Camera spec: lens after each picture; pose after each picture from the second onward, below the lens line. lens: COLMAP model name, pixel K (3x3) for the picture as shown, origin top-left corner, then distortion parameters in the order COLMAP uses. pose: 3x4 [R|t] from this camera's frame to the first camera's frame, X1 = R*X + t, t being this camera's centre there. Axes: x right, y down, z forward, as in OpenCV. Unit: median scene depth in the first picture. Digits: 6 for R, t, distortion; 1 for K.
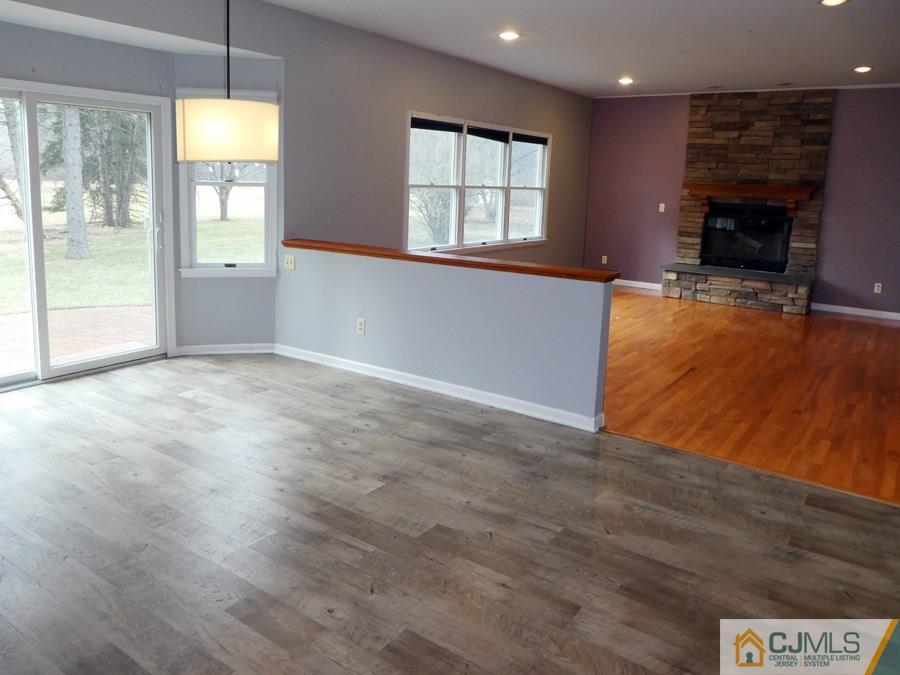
lens RADIAL K [[686.2, 0, 449.7], [0, 686.2, 276.1], [0, 0, 1]] dist [-0.009796, -0.003128]
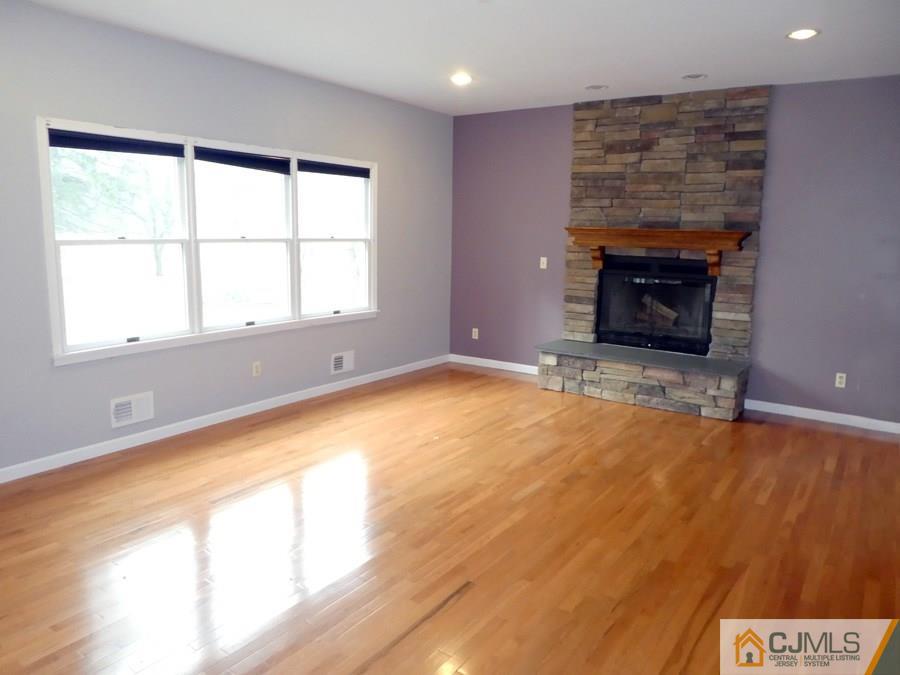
lens RADIAL K [[654.3, 0, 450.7], [0, 654.3, 317.7], [0, 0, 1]] dist [-0.006558, 0.000456]
pose [[0.999853, -0.016289, -0.005320, 0.239822], [0.016266, 0.999858, -0.004326, -0.045382], [0.005390, 0.004238, 0.999976, 0.344914]]
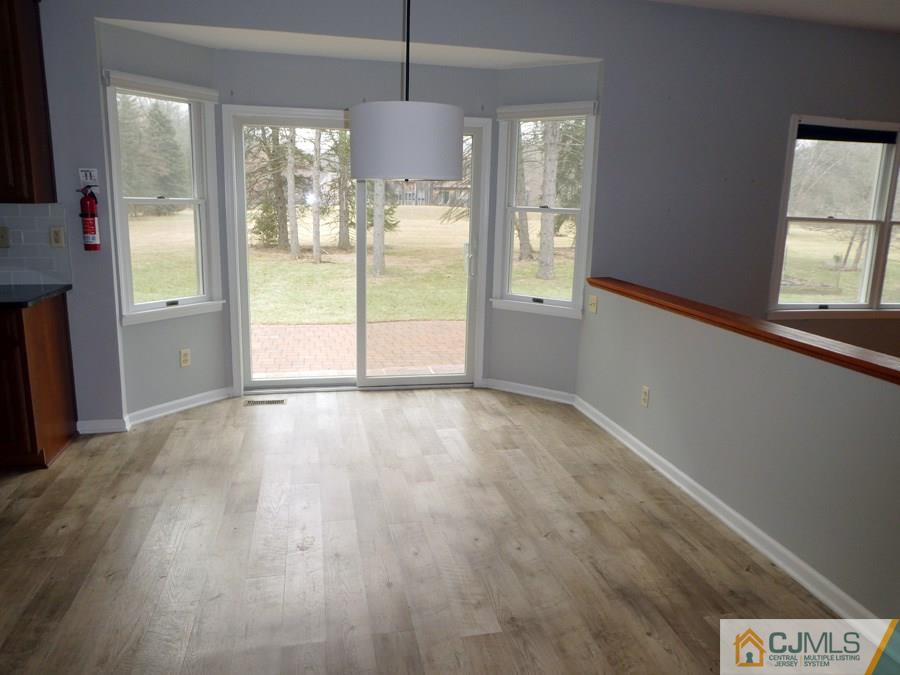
lens RADIAL K [[654.3, 0, 450.7], [0, 654.3, 317.7], [0, 0, 1]] dist [-0.006558, 0.000456]
pose [[0.746739, 0.121635, -0.653900, 0.118779], [-0.108008, 0.992262, 0.061233, -0.024414], [0.656289, 0.024901, 0.754099, 0.196209]]
